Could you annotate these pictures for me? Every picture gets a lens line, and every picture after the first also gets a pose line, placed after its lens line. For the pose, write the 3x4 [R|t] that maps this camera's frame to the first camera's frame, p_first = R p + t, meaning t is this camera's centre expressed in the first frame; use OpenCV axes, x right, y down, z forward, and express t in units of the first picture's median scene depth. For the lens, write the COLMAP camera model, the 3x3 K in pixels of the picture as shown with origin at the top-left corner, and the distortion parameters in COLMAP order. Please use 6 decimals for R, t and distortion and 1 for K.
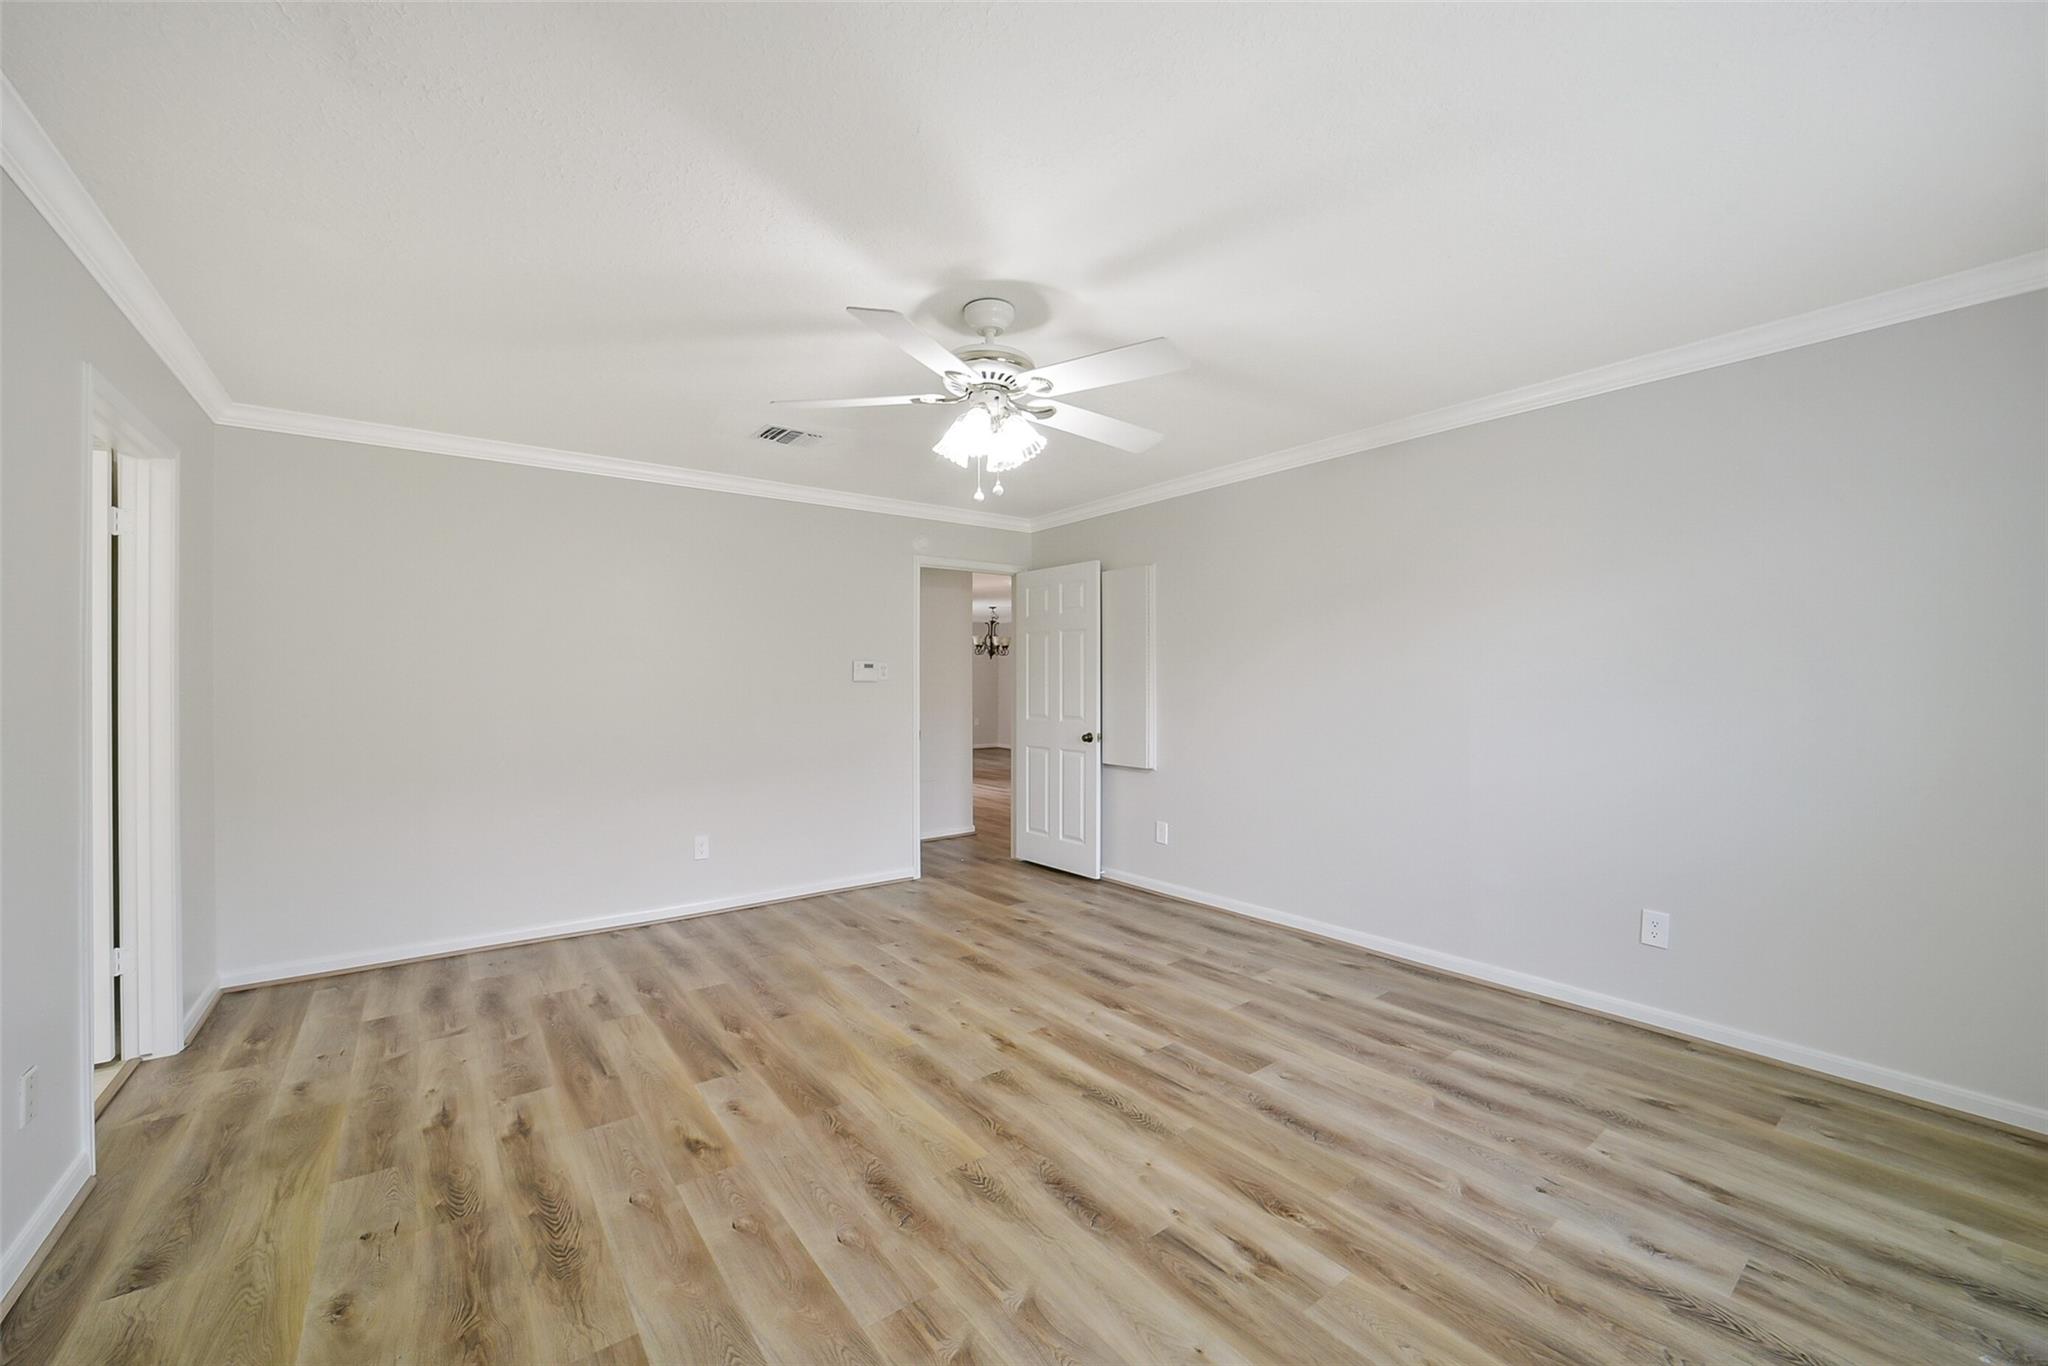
lens RADIAL K [[805.7, 0, 1027.2], [0, 805.7, 677.8], [0, 0, 1]] dist [-0.026106, 0.006407]
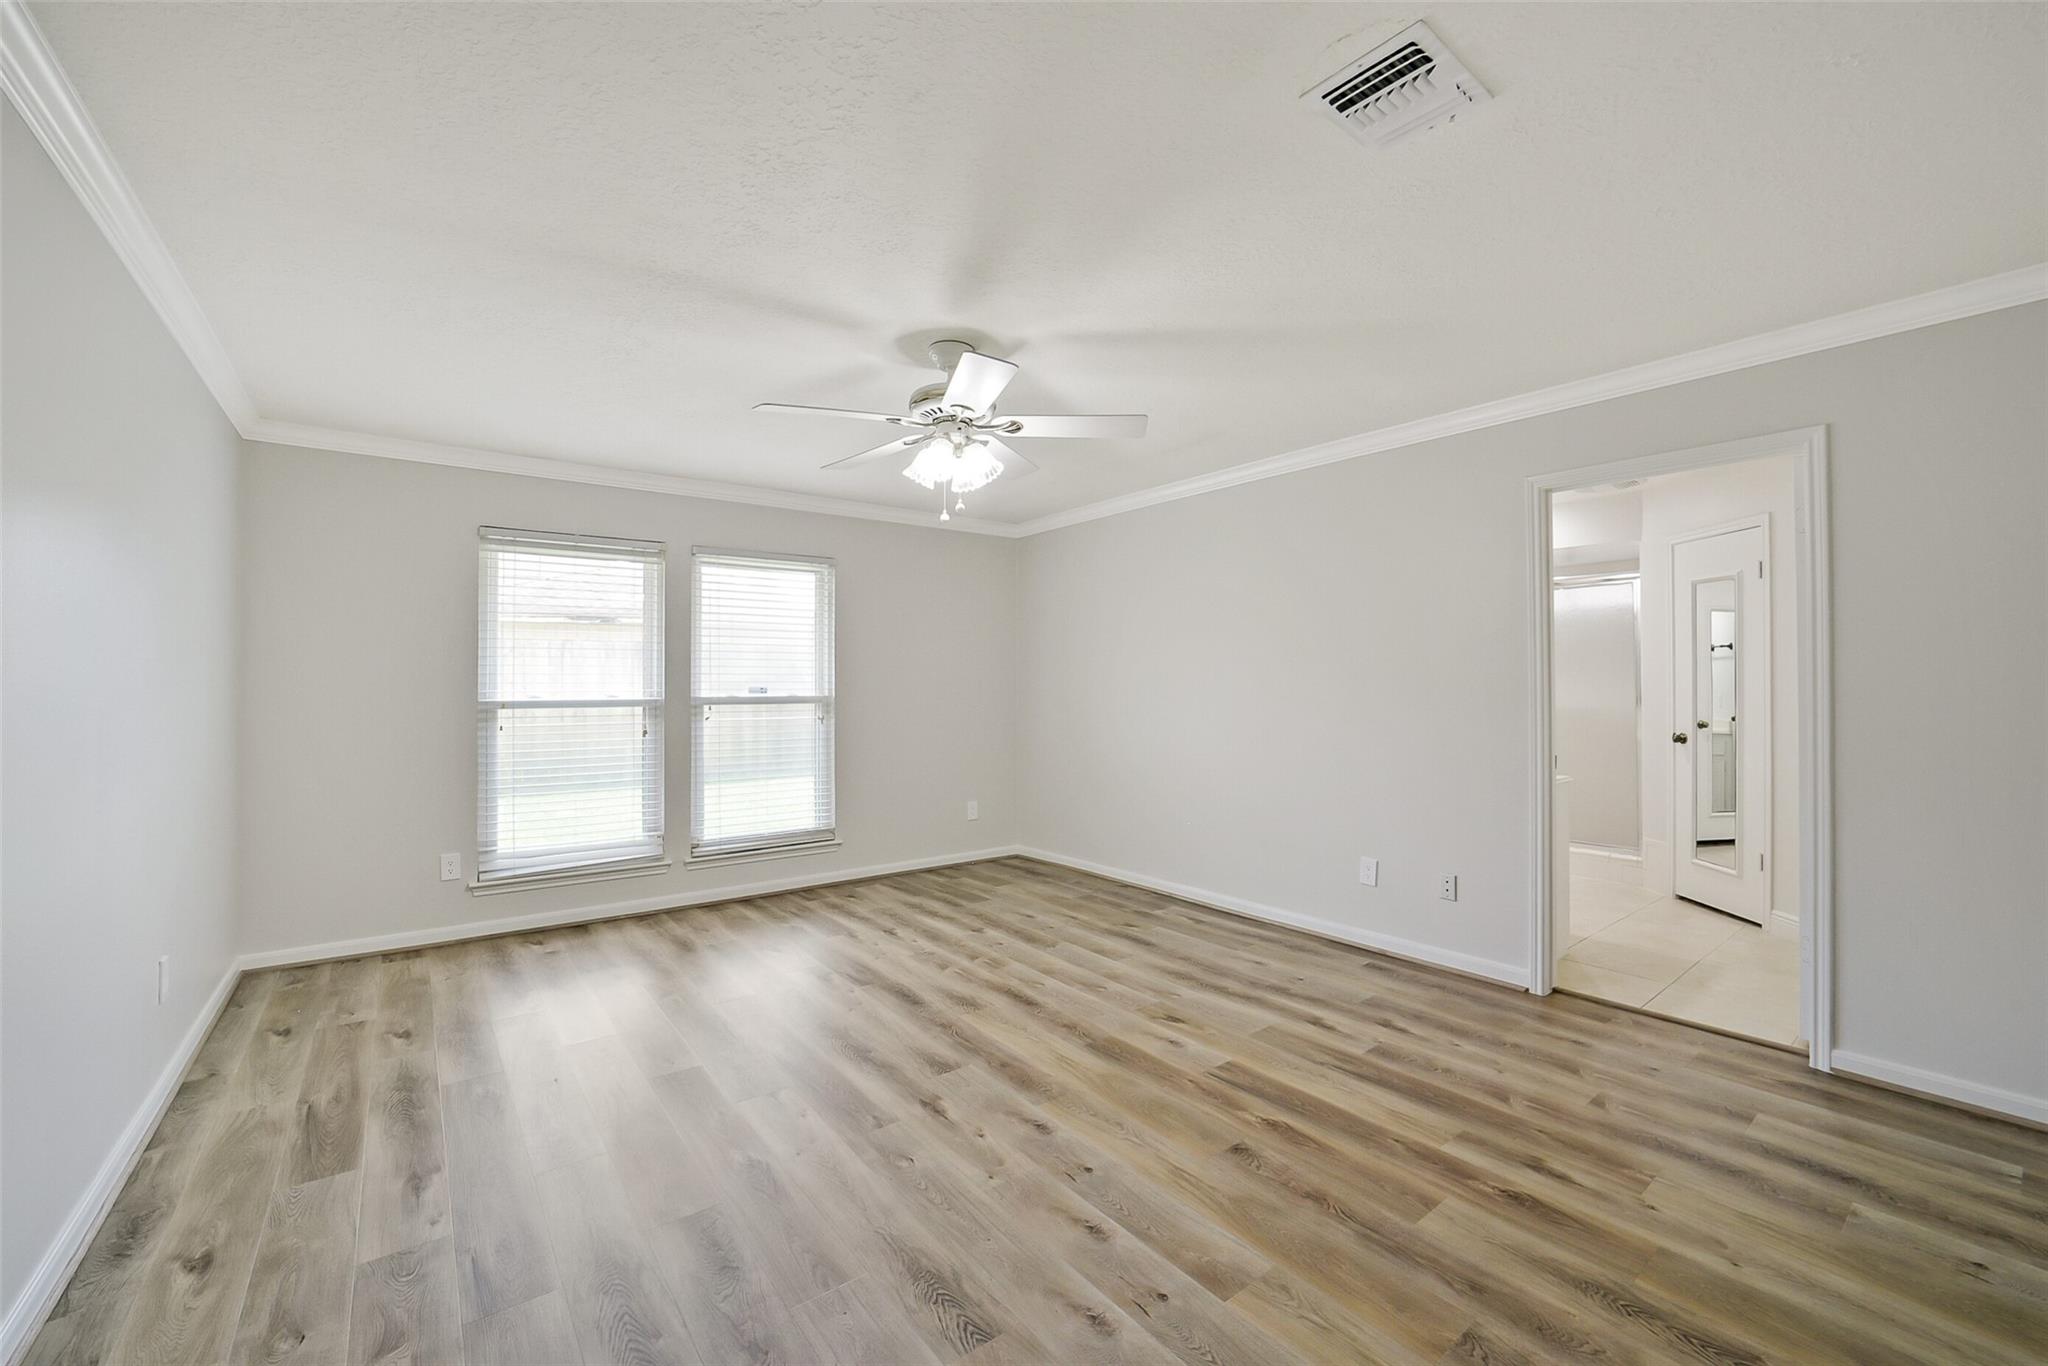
lens RADIAL K [[805.7, 0, 1027.2], [0, 805.7, 677.8], [0, 0, 1]] dist [-0.026106, 0.006407]
pose [[-0.999967, 0.008087, 0.000212, -0.152364], [0.008086, 0.999949, -0.006065, 0.008833], [-0.000261, -0.006063, -0.999982, 2.114244]]
